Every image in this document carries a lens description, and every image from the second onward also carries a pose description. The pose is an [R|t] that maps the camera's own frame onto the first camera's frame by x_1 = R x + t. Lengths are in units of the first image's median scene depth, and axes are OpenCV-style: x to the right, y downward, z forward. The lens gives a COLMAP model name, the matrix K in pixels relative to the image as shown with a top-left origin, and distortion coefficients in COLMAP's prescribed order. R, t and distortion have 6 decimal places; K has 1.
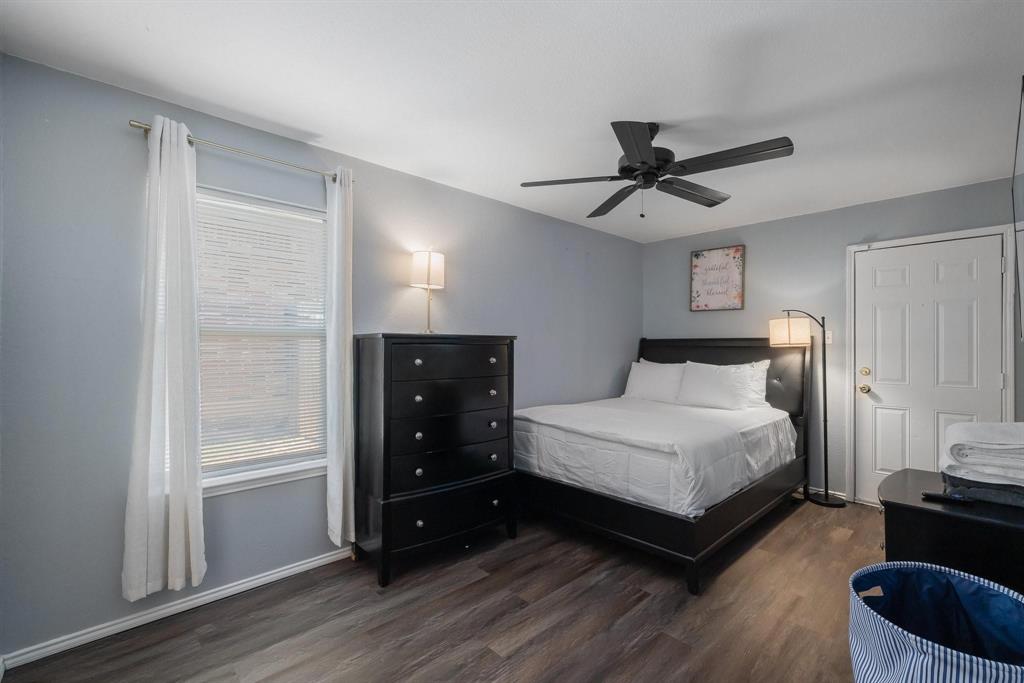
lens RADIAL K [[449.8, 0, 507.4], [0, 449.8, 337.8], [0, 0, 1]] dist [-0.001326, 0.000138]
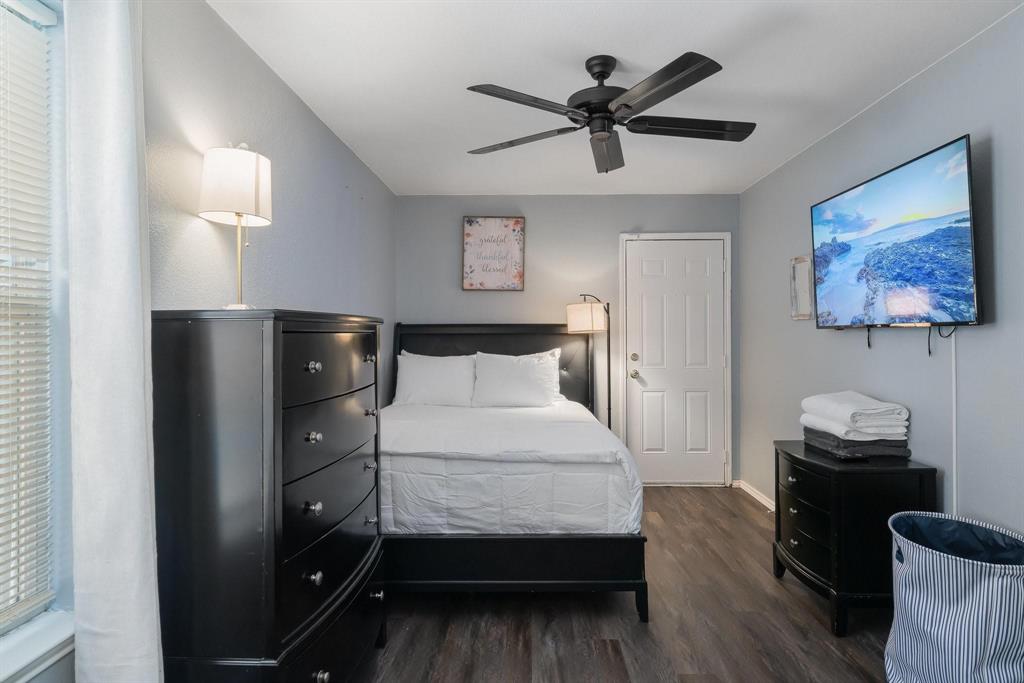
lens RADIAL K [[592.7, 0, 513.8], [0, 592.7, 323.1], [0, 0, 1]] dist [-0.003580, -0.000885]
pose [[0.694346, 0.008285, 0.719593, -0.366530], [-0.009589, 0.999951, -0.002261, 0.002040], [-0.719577, -0.005330, 0.694392, 0.249599]]
